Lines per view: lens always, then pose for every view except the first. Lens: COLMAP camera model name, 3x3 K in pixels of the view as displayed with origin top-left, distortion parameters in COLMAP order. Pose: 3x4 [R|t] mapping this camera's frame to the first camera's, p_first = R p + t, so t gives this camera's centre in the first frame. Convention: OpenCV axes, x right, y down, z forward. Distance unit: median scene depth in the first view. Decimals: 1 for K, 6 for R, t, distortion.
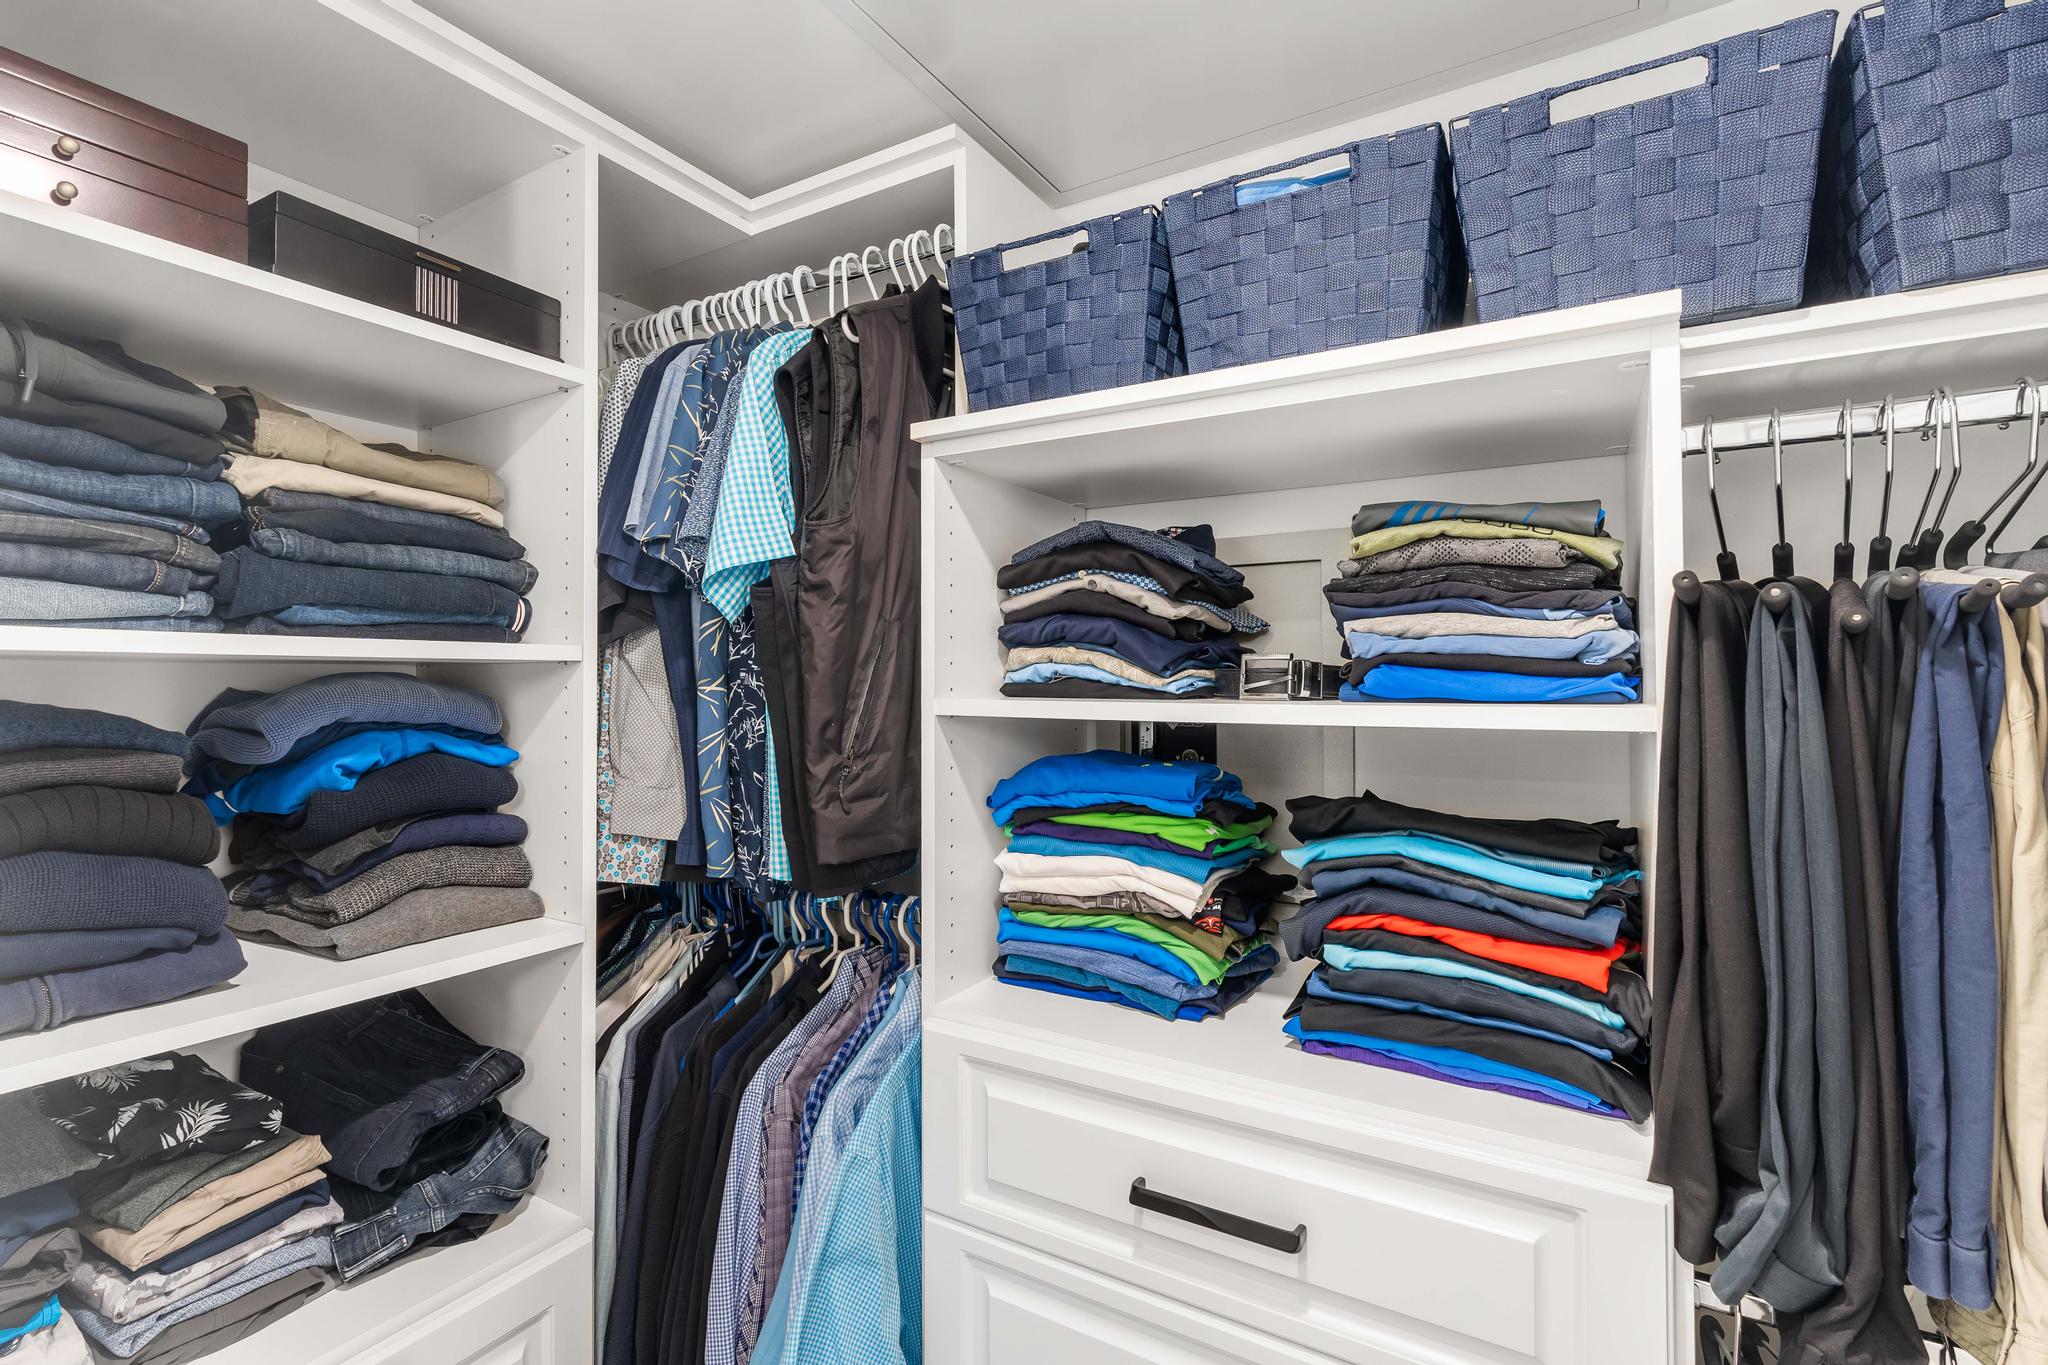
lens RADIAL K [[943.9, 0, 1013.2], [0, 943.9, 669.3], [0, 0, 1]] dist [-0.002708, 0.000666]
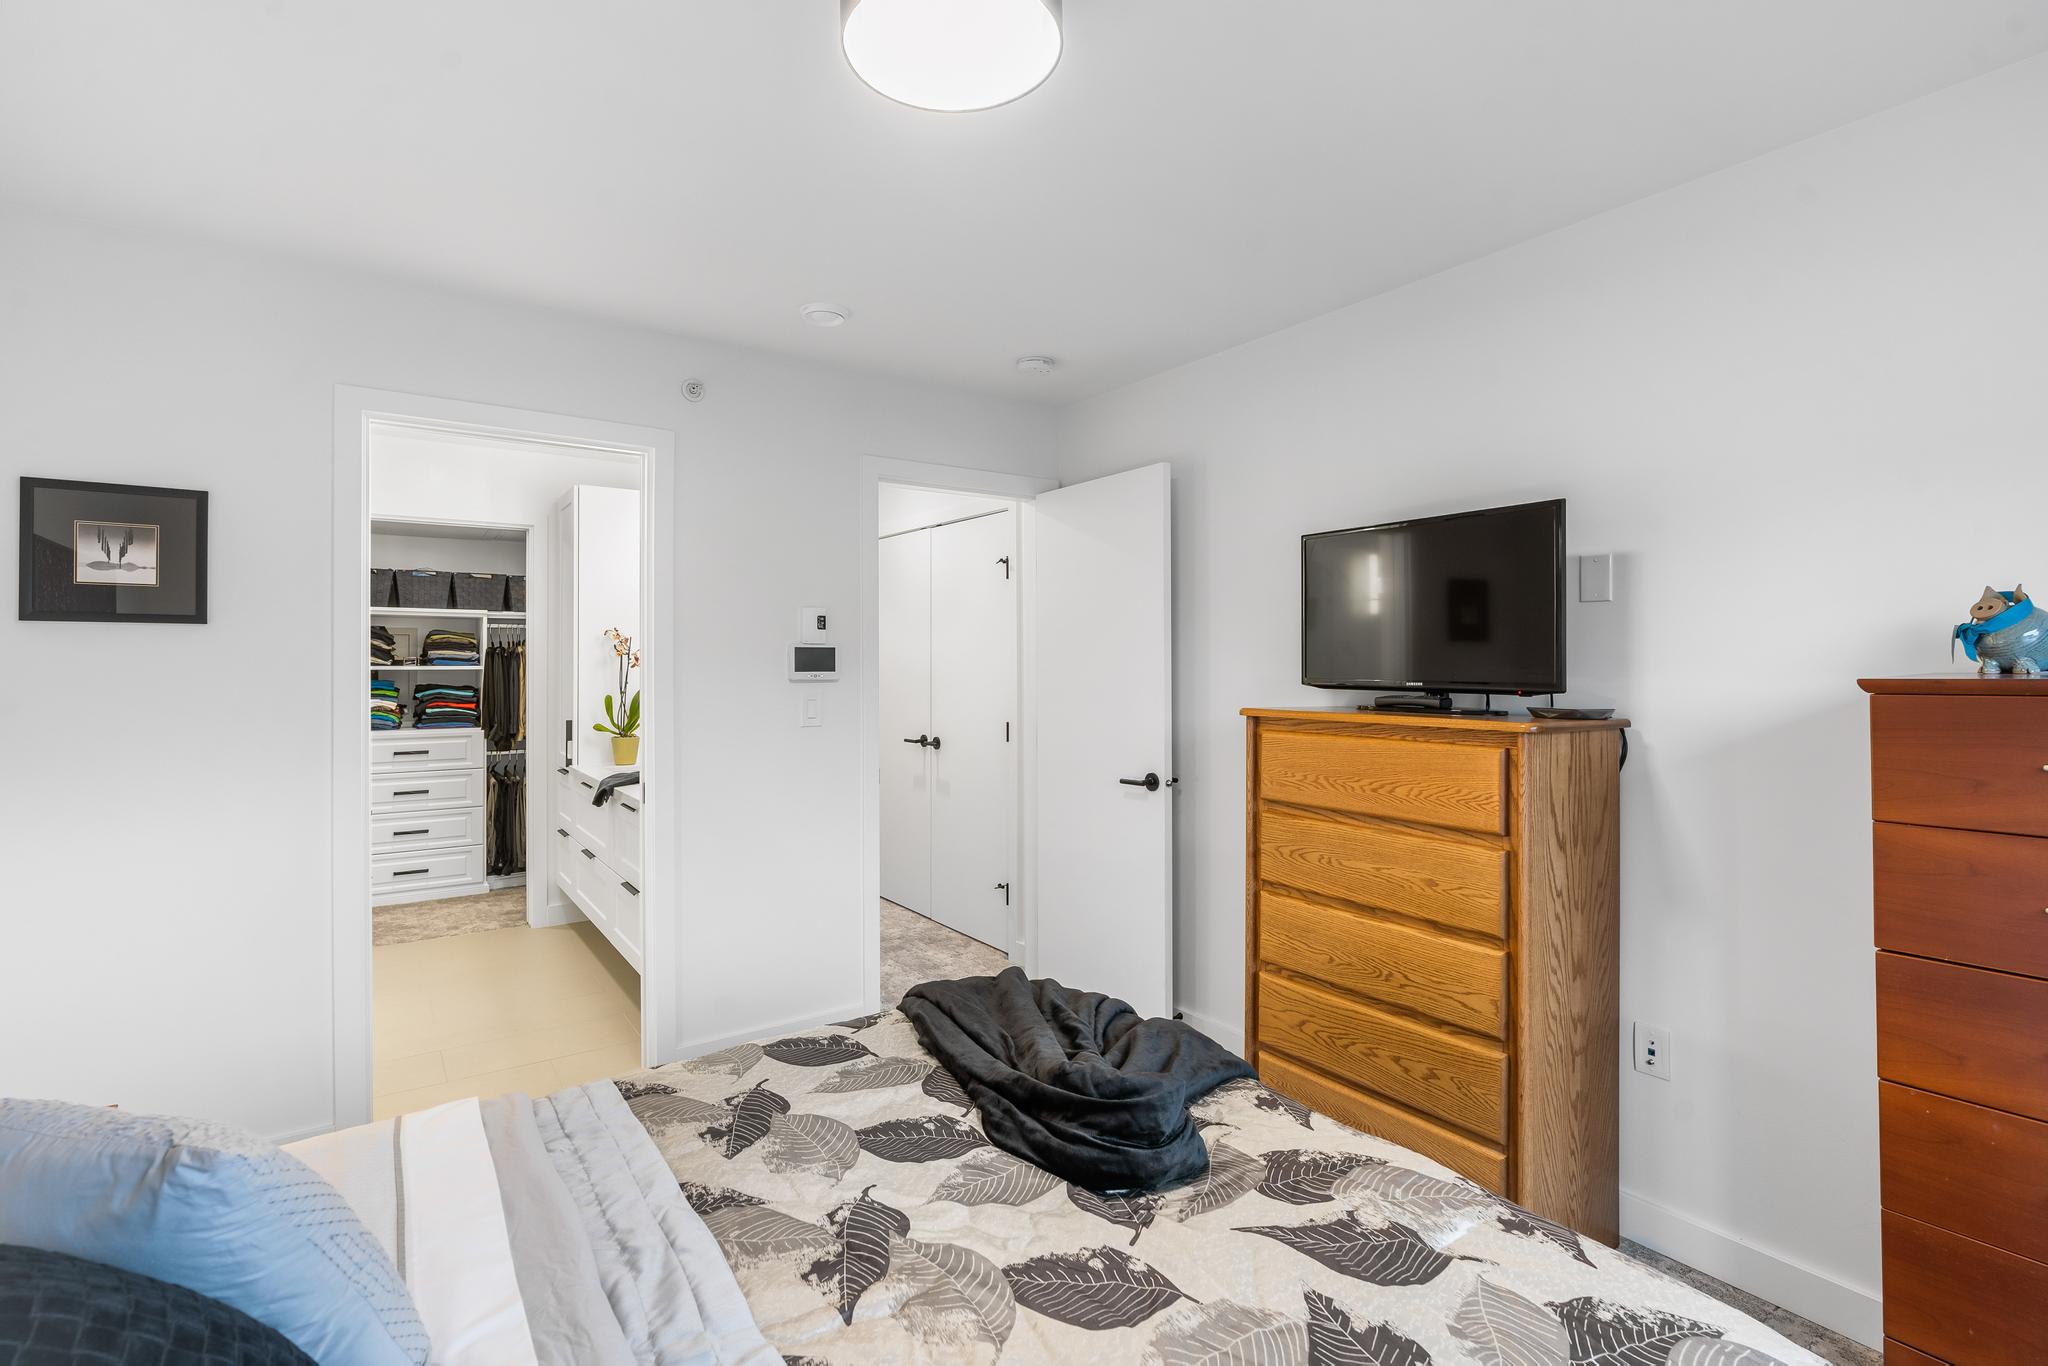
lens RADIAL K [[938.6, 0, 1010.1], [0, 938.6, 648.8], [0, 0, 1]] dist [-0.009929, -0.000119]
pose [[0.413992, 0.010011, 0.910225, -3.585351], [-0.017943, 0.999835, -0.002835, -0.123509], [-0.910103, -0.015159, 0.414104, -4.847070]]
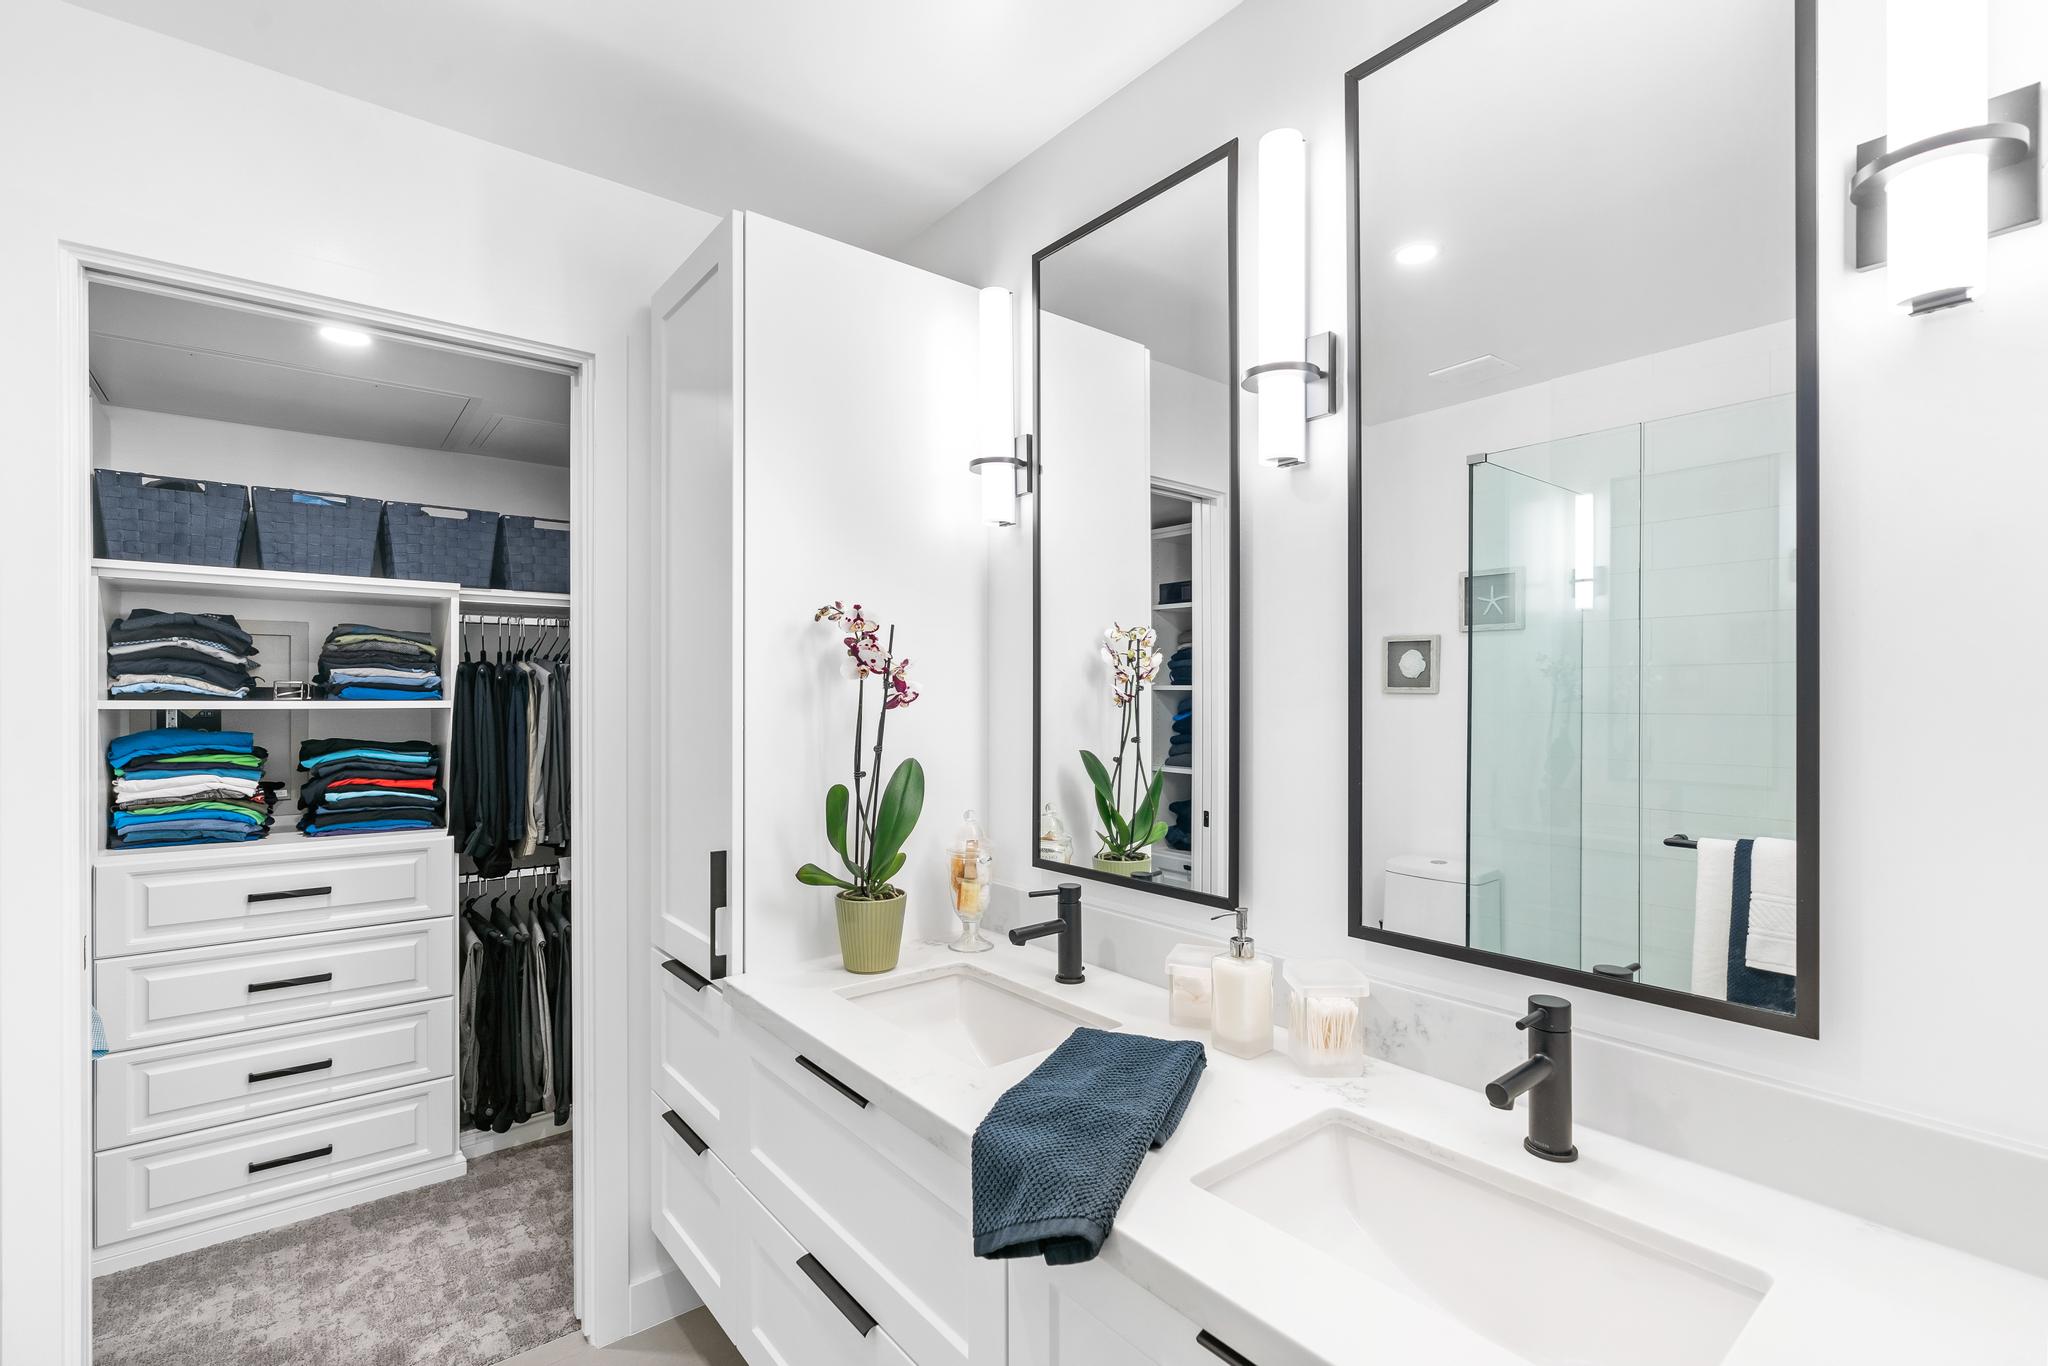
lens RADIAL K [[905.3, 0, 984.9], [0, 905.3, 692.9], [0, 0, 1]] dist [-0.001703, 0.000578]
pose [[0.363711, -0.001188, 0.931511, -1.454788], [-0.020948, 0.999736, 0.009454, -0.053027], [-0.931276, -0.022952, 0.363590, -1.740033]]
